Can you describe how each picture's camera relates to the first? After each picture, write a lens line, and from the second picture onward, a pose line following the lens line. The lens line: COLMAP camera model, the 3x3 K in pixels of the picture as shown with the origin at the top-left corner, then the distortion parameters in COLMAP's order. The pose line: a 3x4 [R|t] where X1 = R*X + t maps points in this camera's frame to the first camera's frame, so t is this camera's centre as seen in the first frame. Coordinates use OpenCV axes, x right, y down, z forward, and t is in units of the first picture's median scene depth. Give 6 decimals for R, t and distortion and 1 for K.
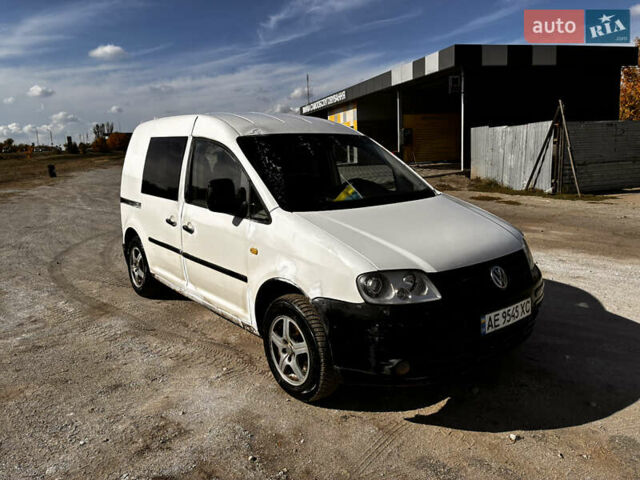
lens RADIAL K [[484.3, 0, 318.3], [0, 484.3, 227.4], [0, 0, 1]] dist [0.008738, 0.000550]
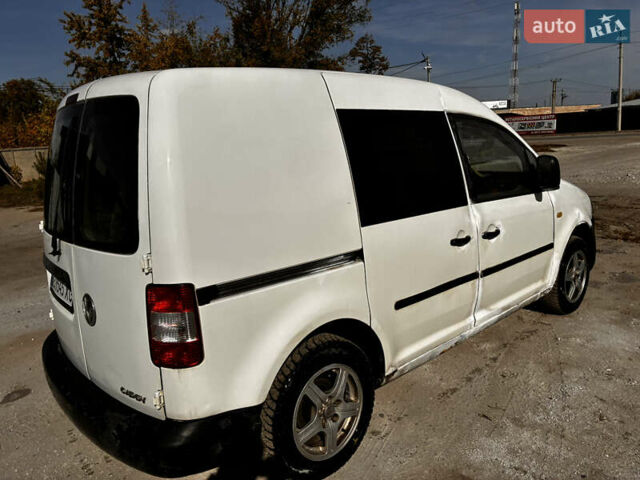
lens RADIAL K [[478.5, 0, 311.2], [0, 478.5, 240.0], [0, 0, 1]] dist [0.047312, -0.075992]
pose [[-0.046938, -0.178209, 0.982872, -0.942868], [0.220902, 0.957743, 0.184202, -0.177618], [-0.974166, 0.225765, -0.005588, 1.219123]]
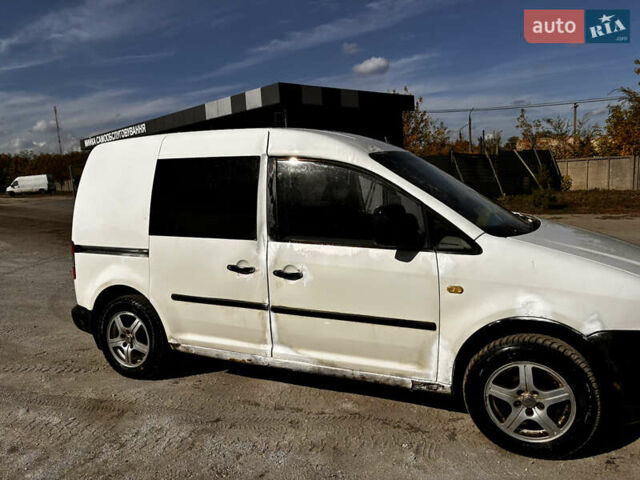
lens RADIAL K [[478.5, 0, 311.2], [0, 478.5, 240.0], [0, 0, 1]] dist [0.047312, -0.075992]
pose [[0.895187, -0.067052, 0.440617, -0.538473], [0.088349, 0.995697, -0.027972, -0.025384], [-0.436846, 0.063968, 0.897259, 0.288876]]
